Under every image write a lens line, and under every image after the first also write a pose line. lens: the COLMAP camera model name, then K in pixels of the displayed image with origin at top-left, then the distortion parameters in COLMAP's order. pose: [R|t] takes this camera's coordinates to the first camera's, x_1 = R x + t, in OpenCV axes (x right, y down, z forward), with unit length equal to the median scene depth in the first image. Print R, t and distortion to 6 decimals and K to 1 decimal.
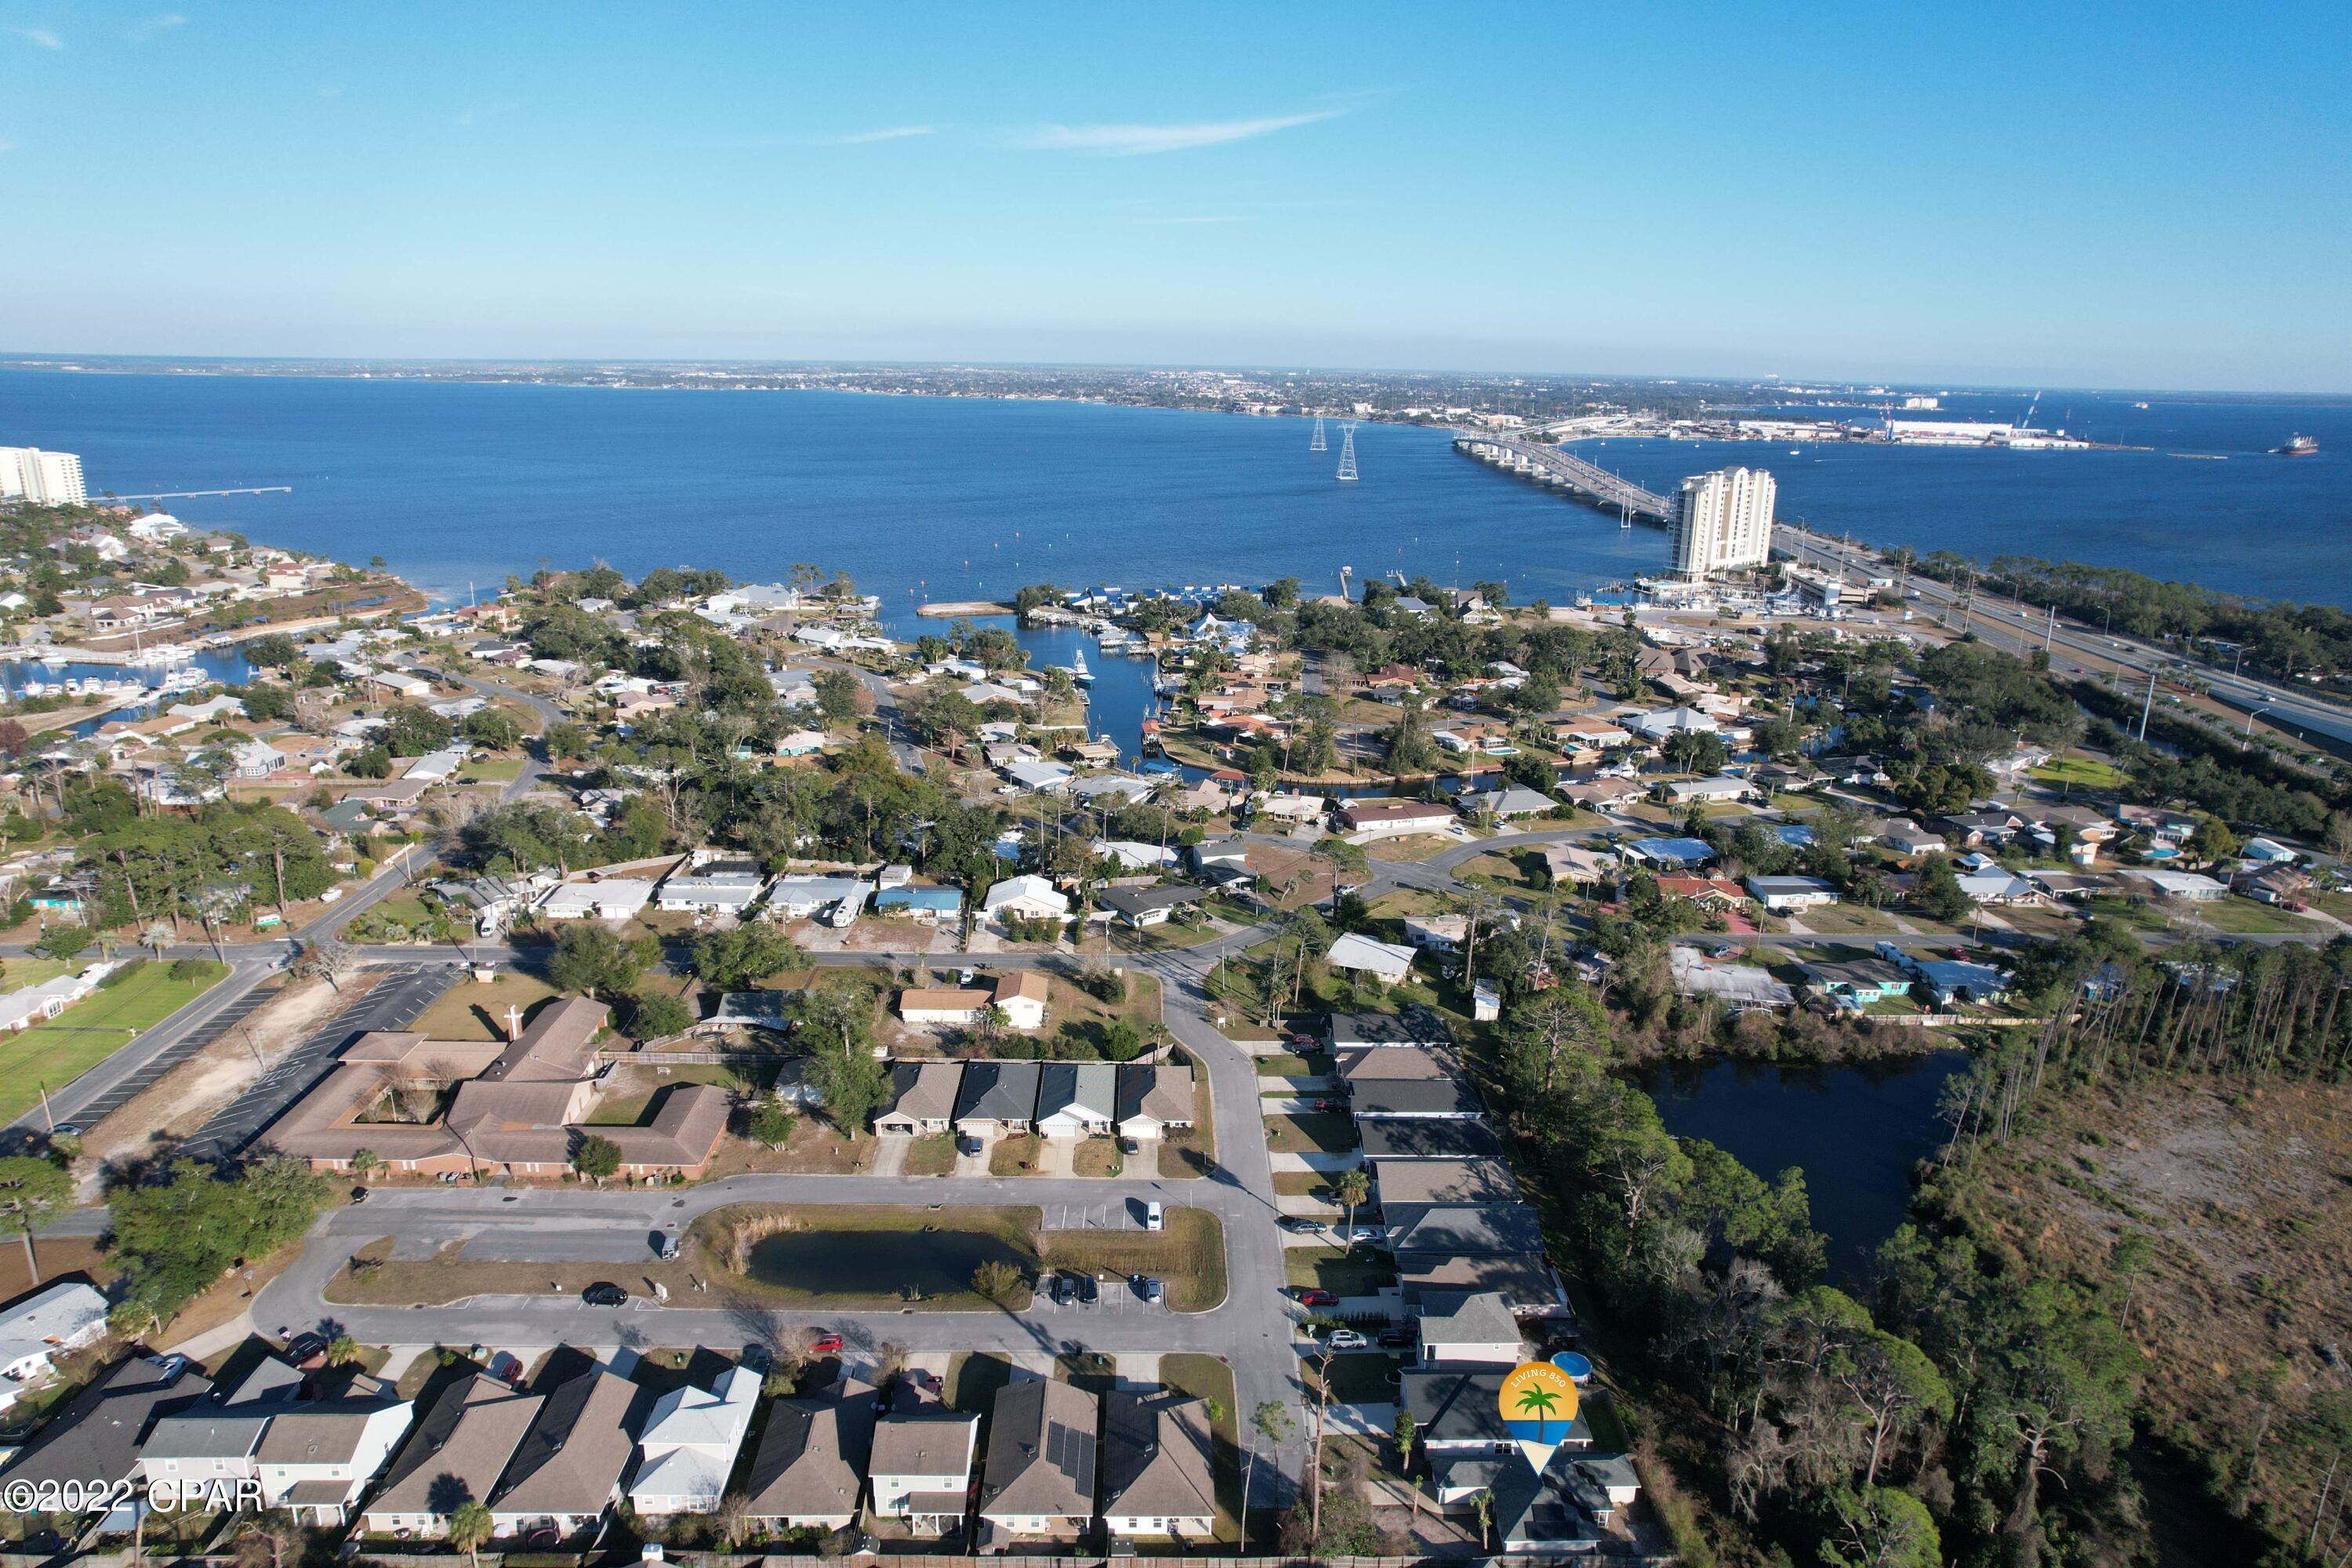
lens RADIAL K [[1509.5, 0, 1176.0], [0, 1509.5, 784.0], [0, 0, 1]] dist [-0.081379, 0.074549]
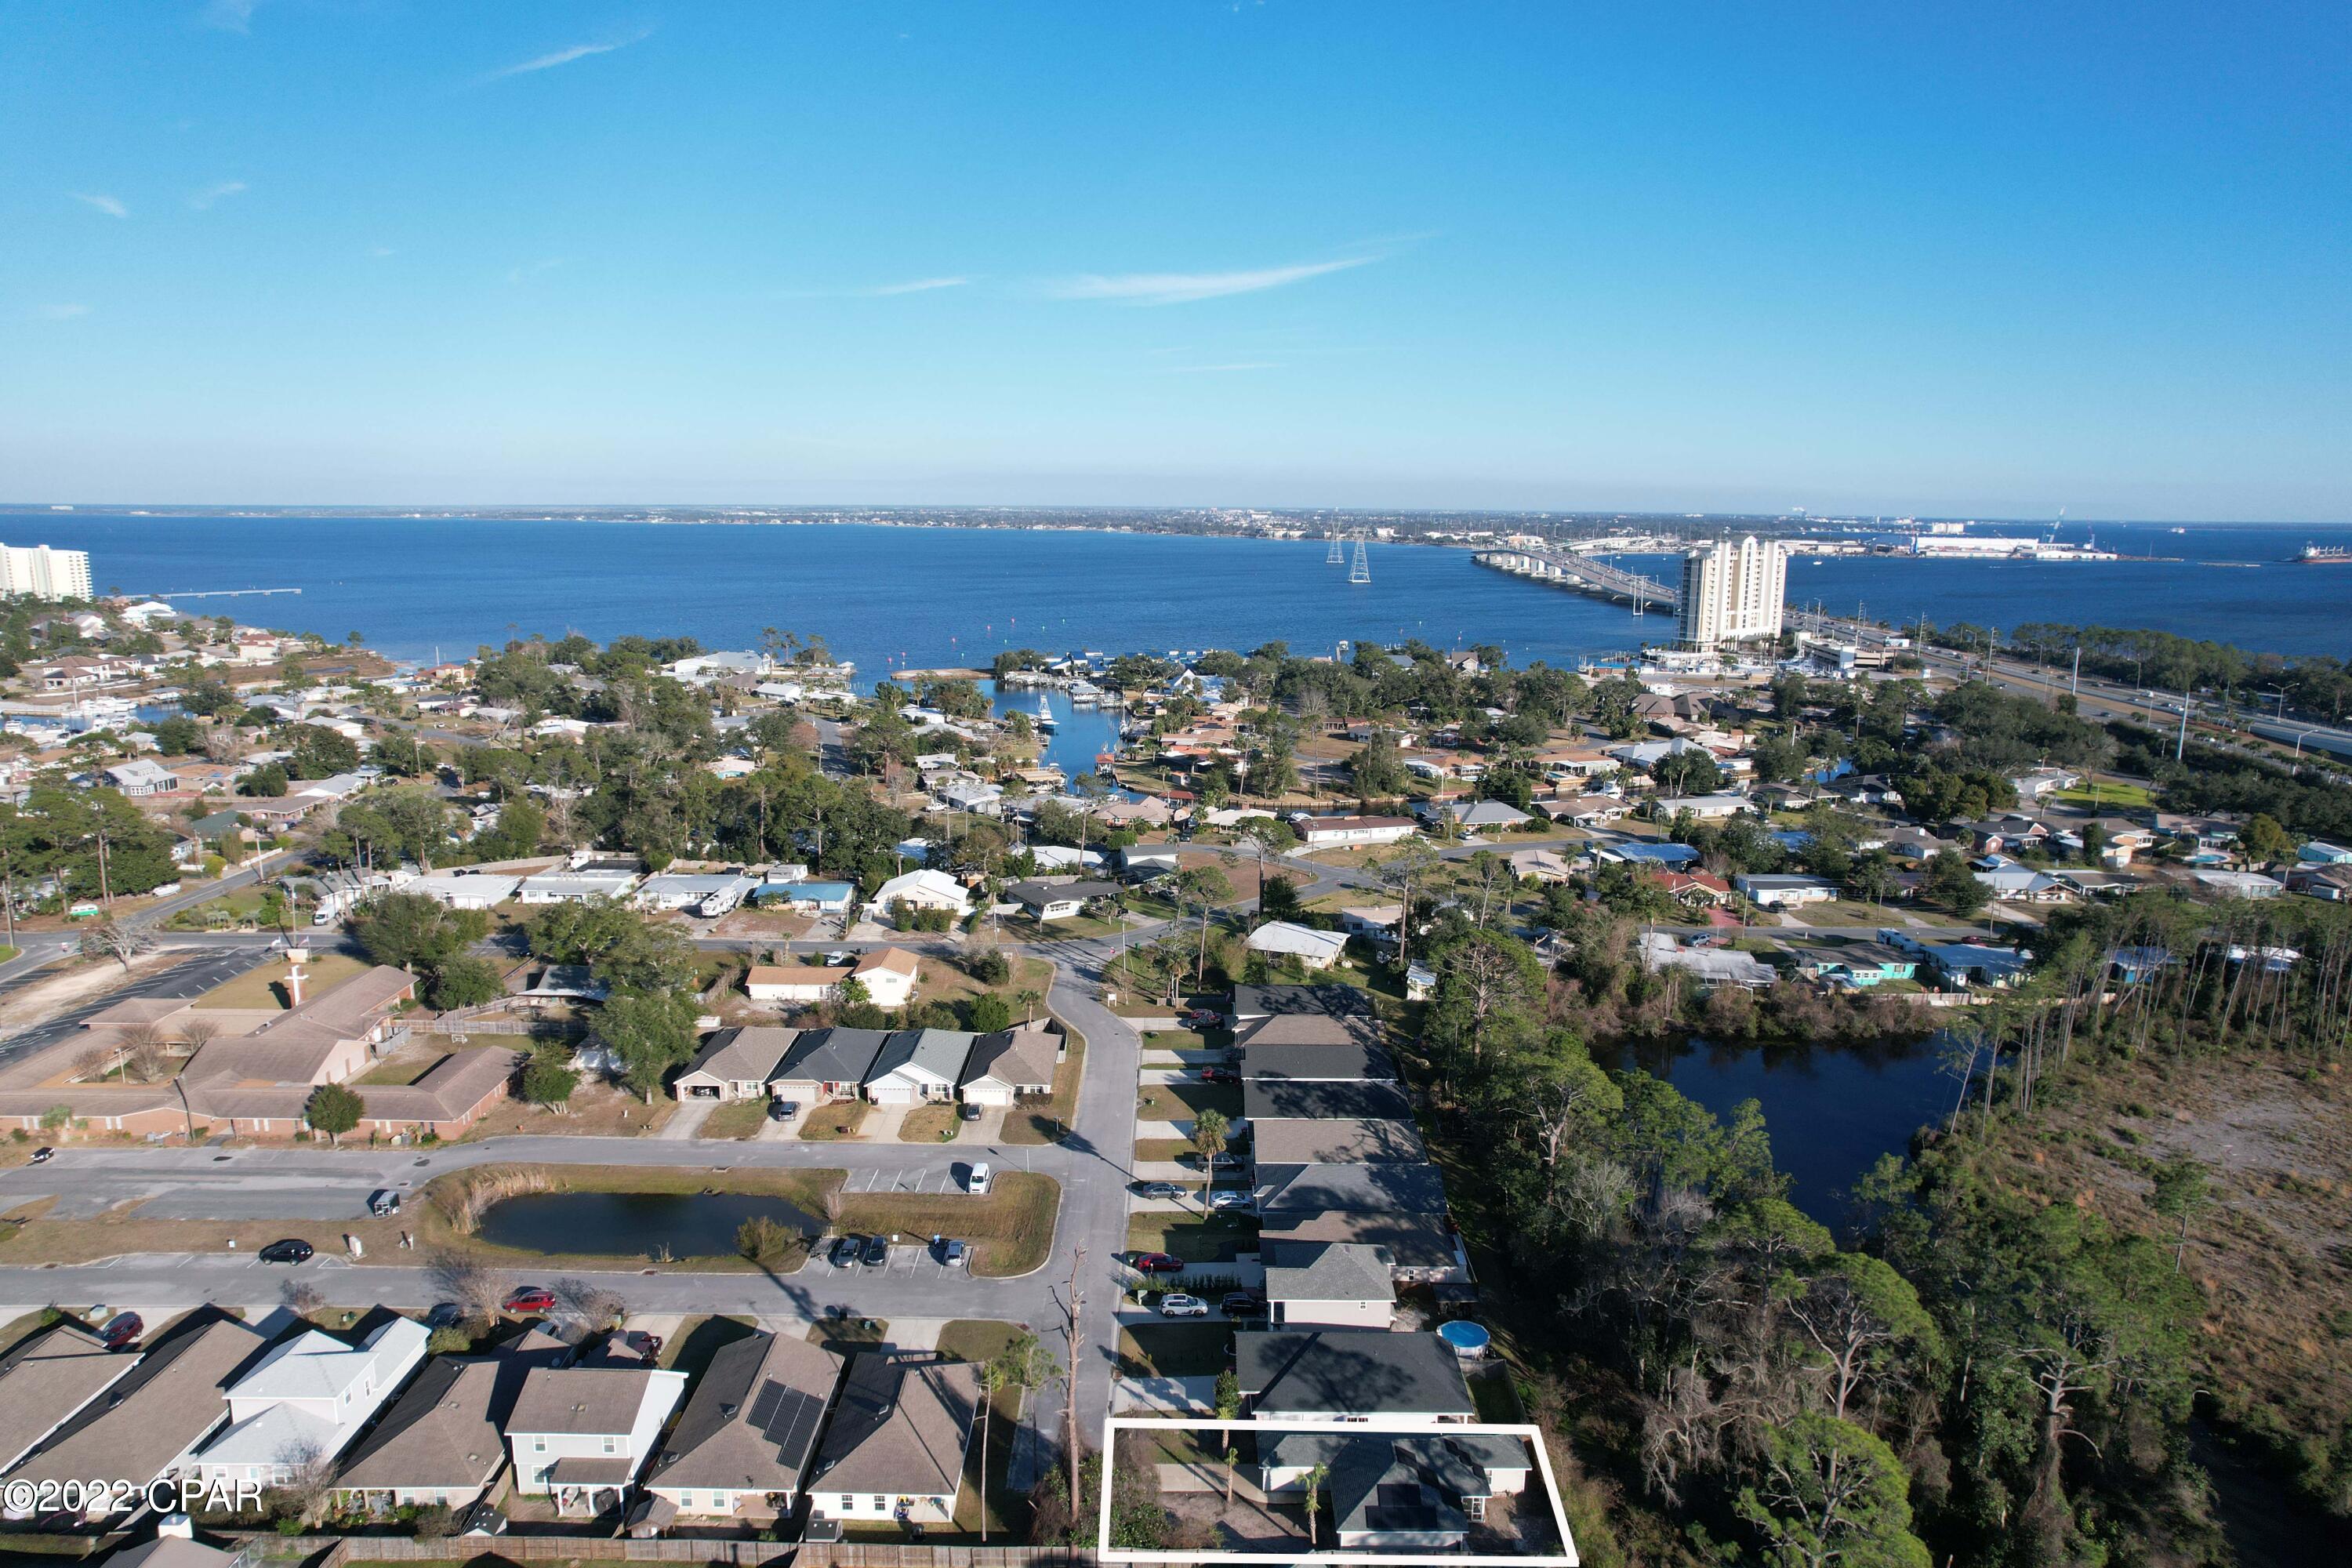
lens RADIAL K [[1509.5, 0, 1176.0], [0, 1509.5, 784.0], [0, 0, 1]] dist [-0.081379, 0.074549]
pose [[0.999731, -0.003711, -0.022908, 0.078642], [0.001616, 0.995867, -0.090804, 0.101701], [0.023150, 0.090743, 0.995605, 0.111213]]
